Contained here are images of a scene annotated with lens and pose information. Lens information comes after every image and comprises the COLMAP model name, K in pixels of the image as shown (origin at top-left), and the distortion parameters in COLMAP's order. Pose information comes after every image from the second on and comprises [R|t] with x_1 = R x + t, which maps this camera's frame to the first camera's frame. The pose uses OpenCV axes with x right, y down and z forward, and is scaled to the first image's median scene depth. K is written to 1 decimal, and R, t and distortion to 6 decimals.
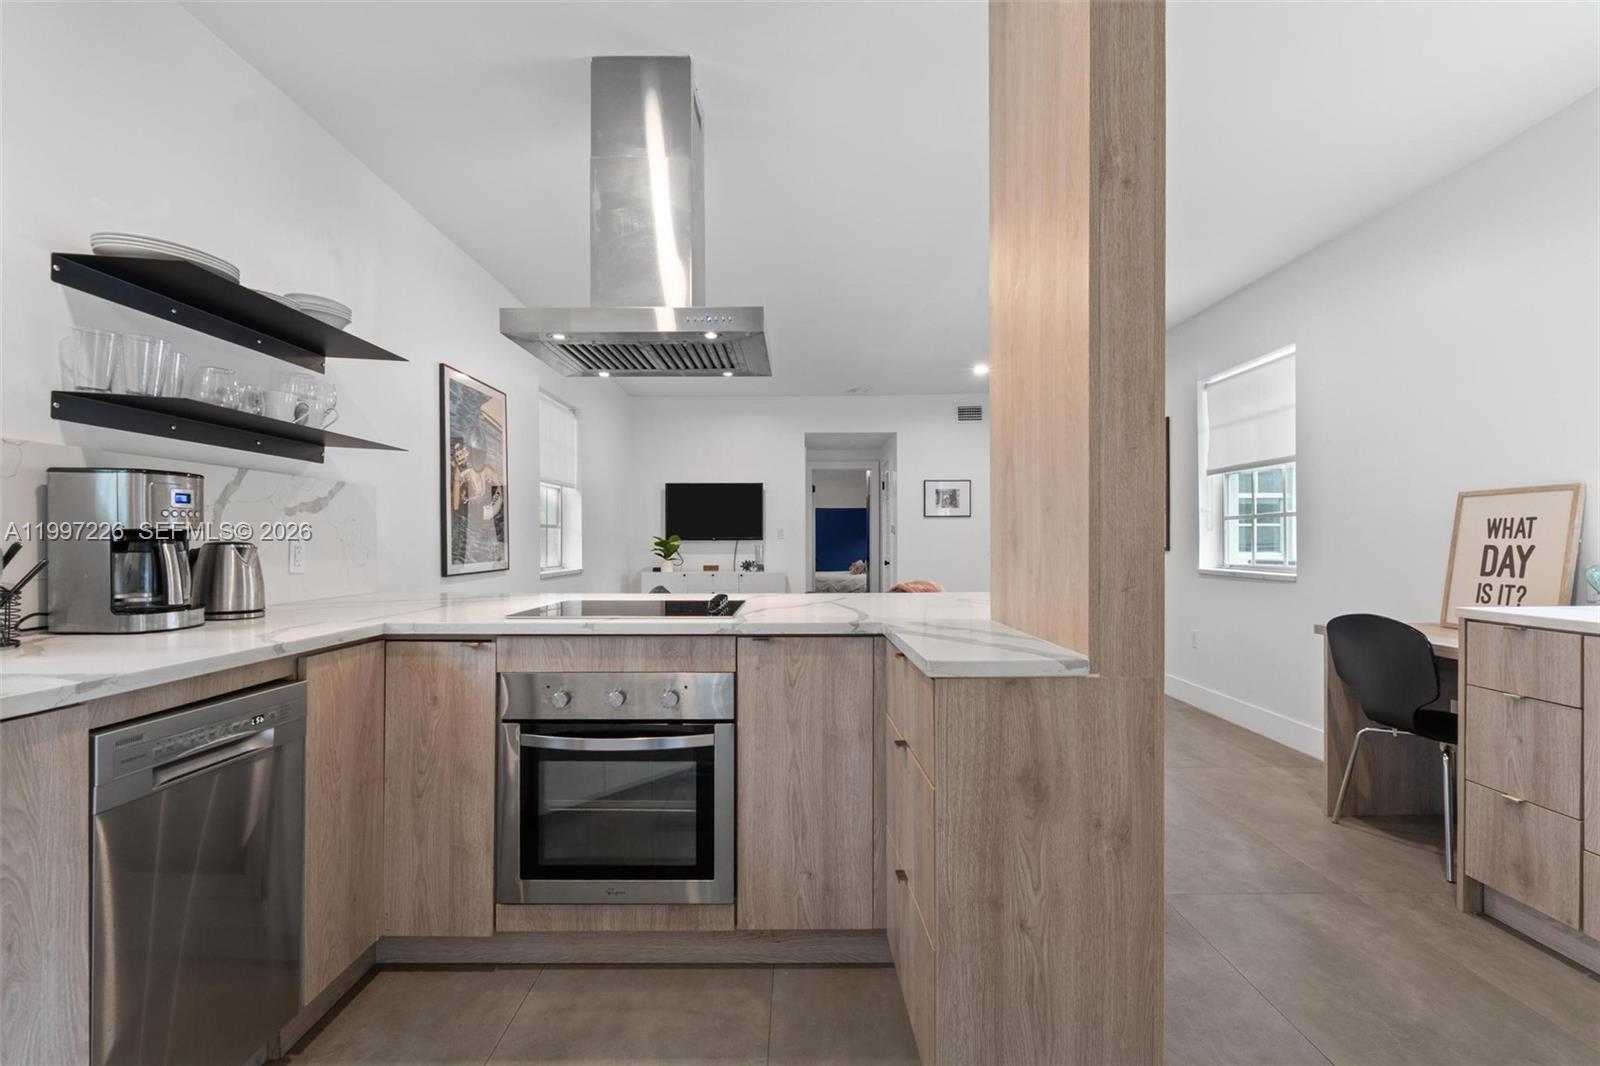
lens RADIAL K [[683.8, 0, 797.6], [0, 683.8, 548.9], [0, 0, 1]] dist [-0.006598, 0.001774]
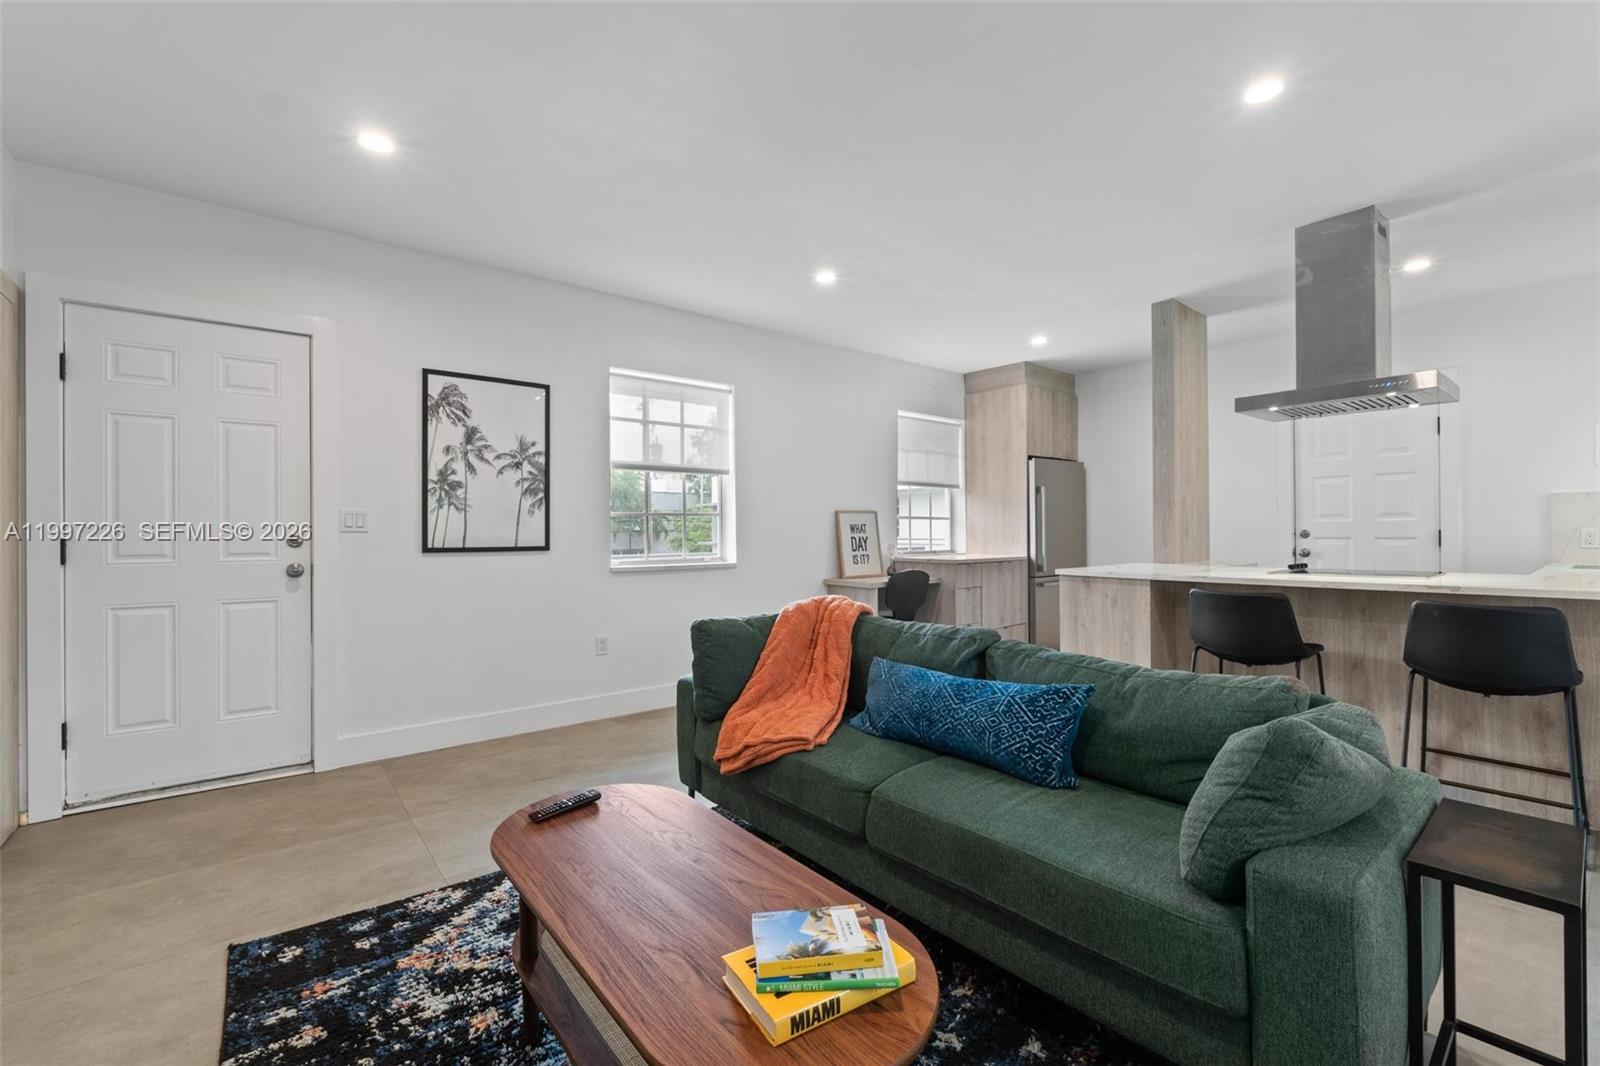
lens RADIAL K [[683.8, 0, 807.3], [0, 683.8, 534.7], [0, 0, 1]] dist [-0.006598, 0.001774]
pose [[-0.635737, 0.003534, 0.771898, -0.552330], [0.018302, 0.999777, 0.010496, -0.037609], [-0.771689, 0.020800, -0.635660, 2.551394]]
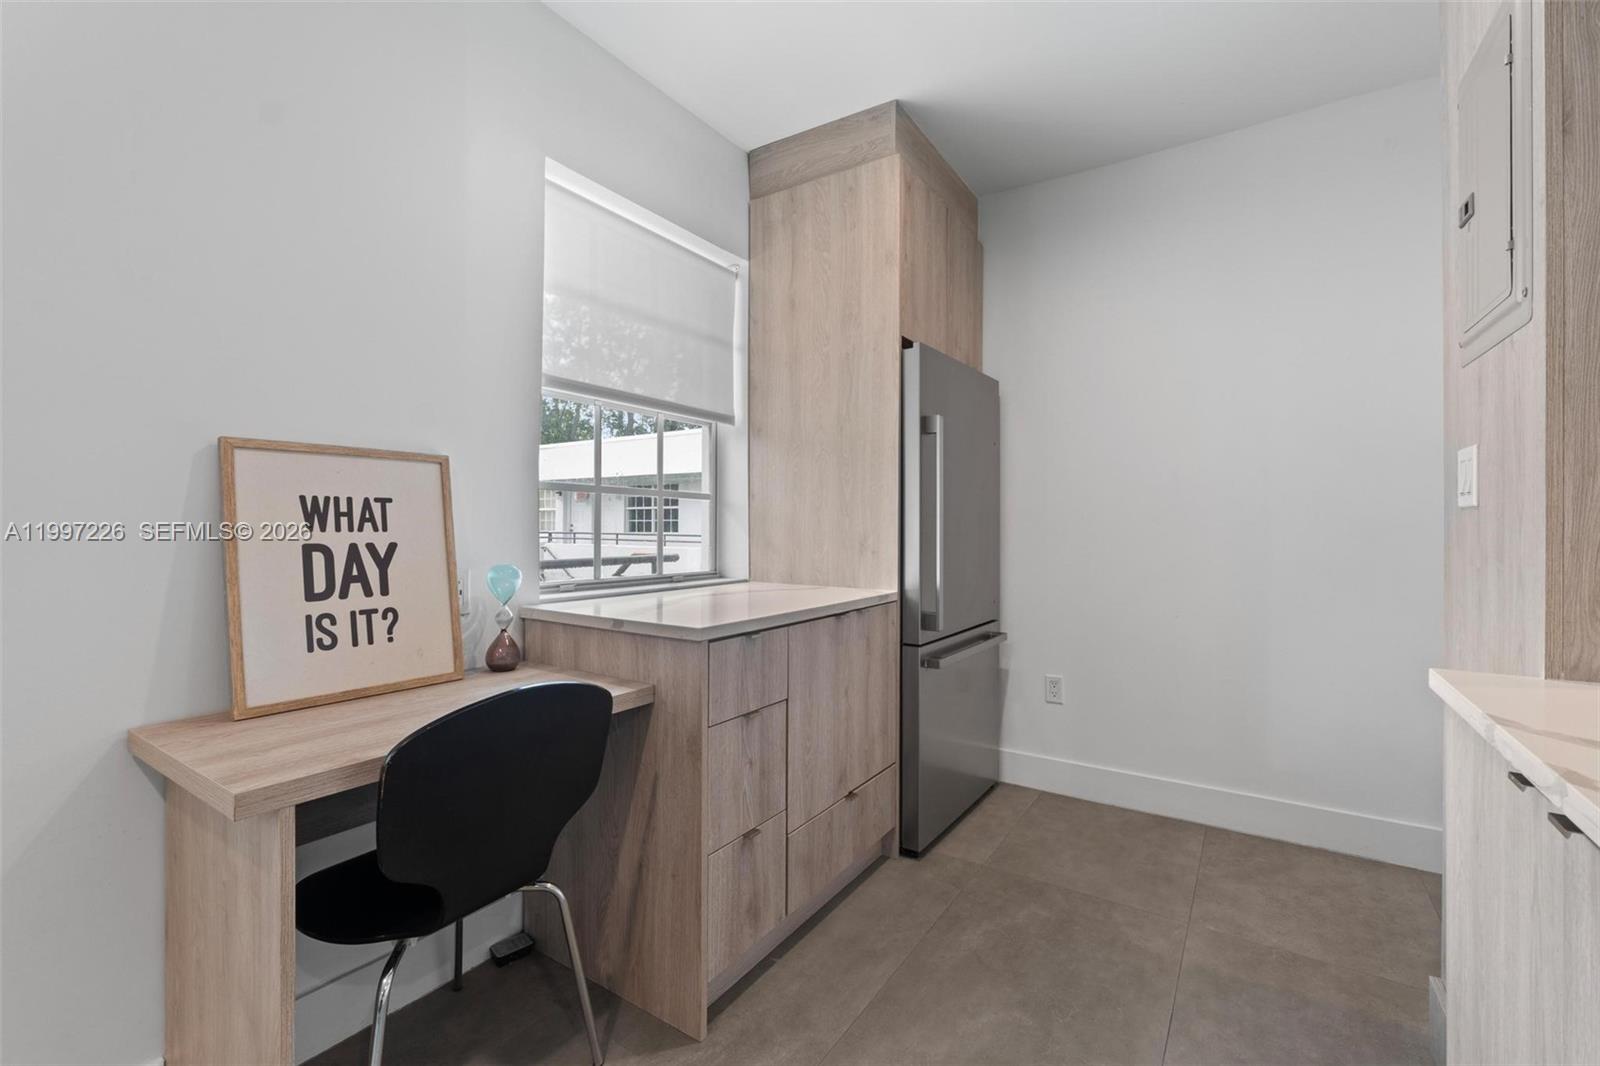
lens RADIAL K [[683.8, 0, 808.2], [0, 683.8, 525.4], [0, 0, 1]] dist [-0.006598, 0.001774]
pose [[-0.833825, 0.002355, 0.552023, 0.393789], [0.007449, 0.999948, 0.006986, -0.022304], [-0.551978, 0.009937, -0.833799, 1.285277]]
